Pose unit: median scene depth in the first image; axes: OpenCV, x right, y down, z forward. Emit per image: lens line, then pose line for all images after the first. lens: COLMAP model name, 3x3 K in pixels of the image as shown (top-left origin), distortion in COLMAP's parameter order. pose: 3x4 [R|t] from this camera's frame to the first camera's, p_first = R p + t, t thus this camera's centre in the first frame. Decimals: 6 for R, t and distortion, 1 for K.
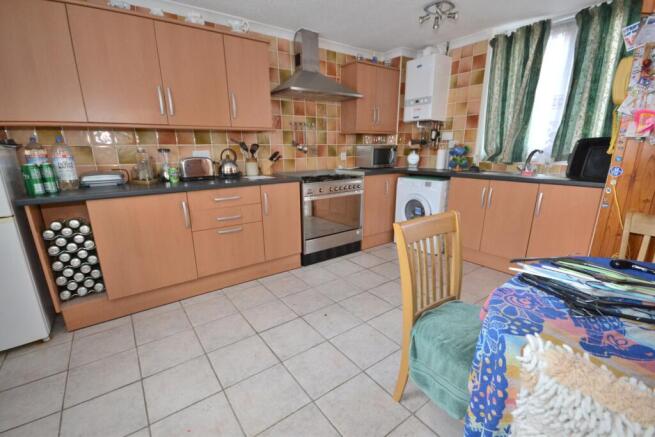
lens RADIAL K [[289.1, 0, 323.2], [0, 289.1, 221.2], [0, 0, 1]] dist [-0.003267, -0.000118]
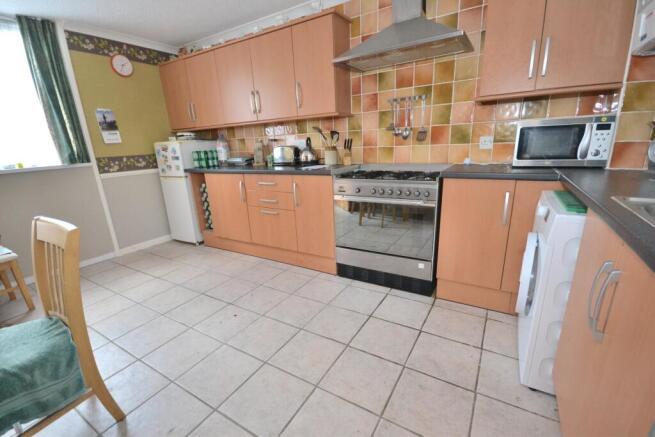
lens RADIAL K [[289.1, 0, 325.7], [0, 289.1, 222.4], [0, 0, 1]] dist [-0.003267, -0.000118]
pose [[0.391903, 0.242851, -0.887376, 0.616226], [-0.187845, 0.965335, 0.181226, -0.137752], [0.900626, 0.095666, 0.423936, 0.575107]]
